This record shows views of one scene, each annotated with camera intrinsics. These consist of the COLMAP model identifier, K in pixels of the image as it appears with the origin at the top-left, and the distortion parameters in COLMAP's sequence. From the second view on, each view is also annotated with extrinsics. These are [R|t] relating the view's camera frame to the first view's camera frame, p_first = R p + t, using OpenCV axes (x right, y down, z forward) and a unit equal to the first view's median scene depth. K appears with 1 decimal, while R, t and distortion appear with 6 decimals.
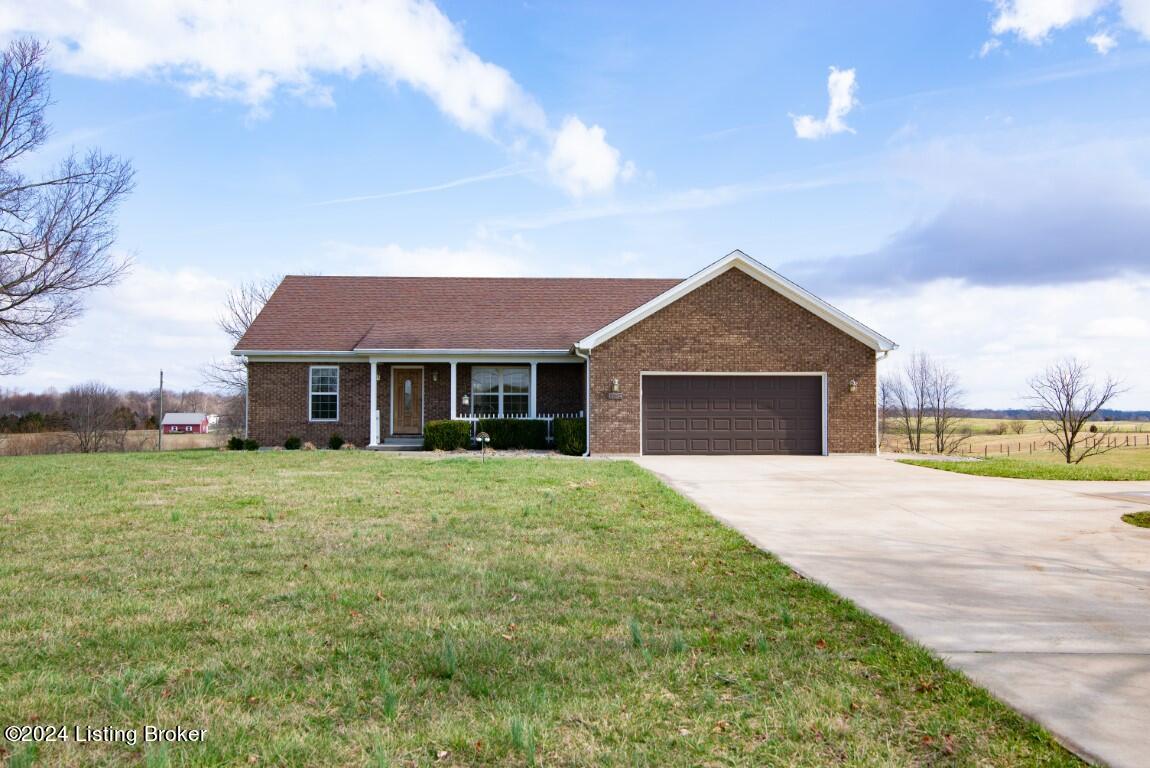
lens RADIAL K [[884.6, 0, 574.2], [0, 884.6, 387.5], [0, 0, 1]] dist [-0.008144, -0.000280]
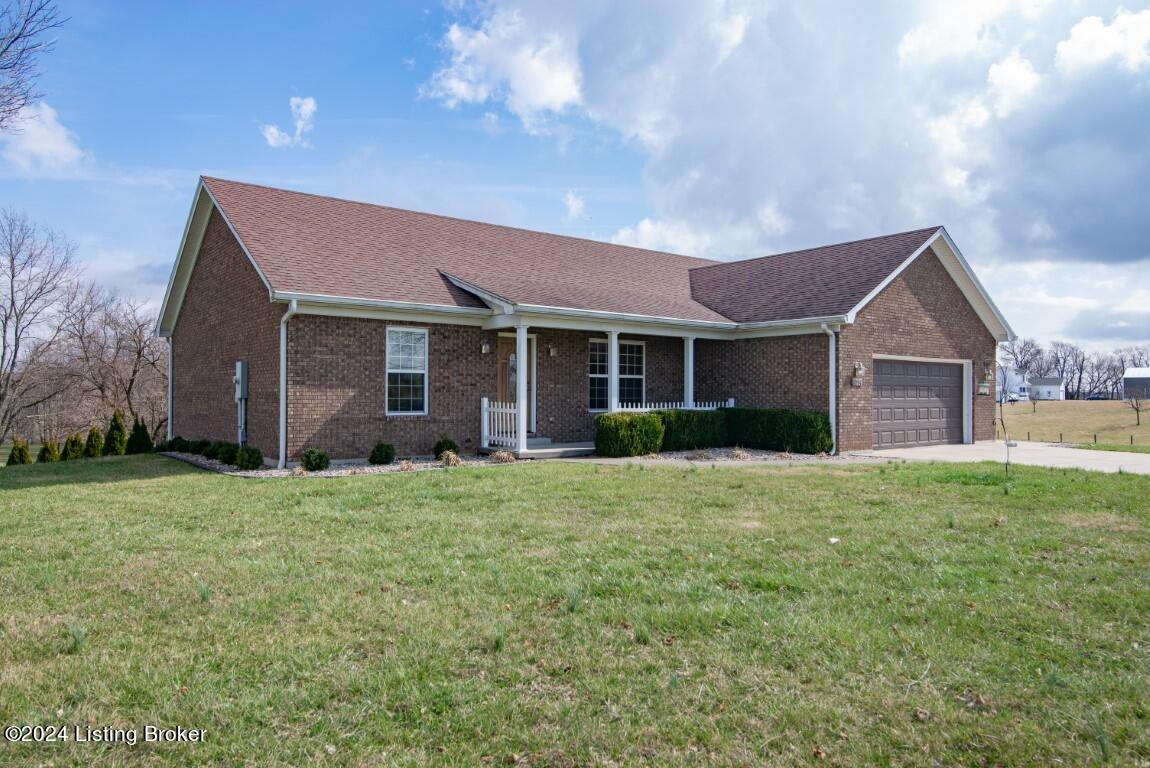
lens RADIAL K [[745.4, 0, 575.2], [0, 745.4, 382.9], [0, 0, 1]] dist [0.001183, 0.000277]
pose [[0.800448, 0.009518, 0.599327, -0.516889], [-0.021545, 0.999685, 0.012900, 0.005738], [-0.599015, -0.023238, 0.800400, 0.518876]]
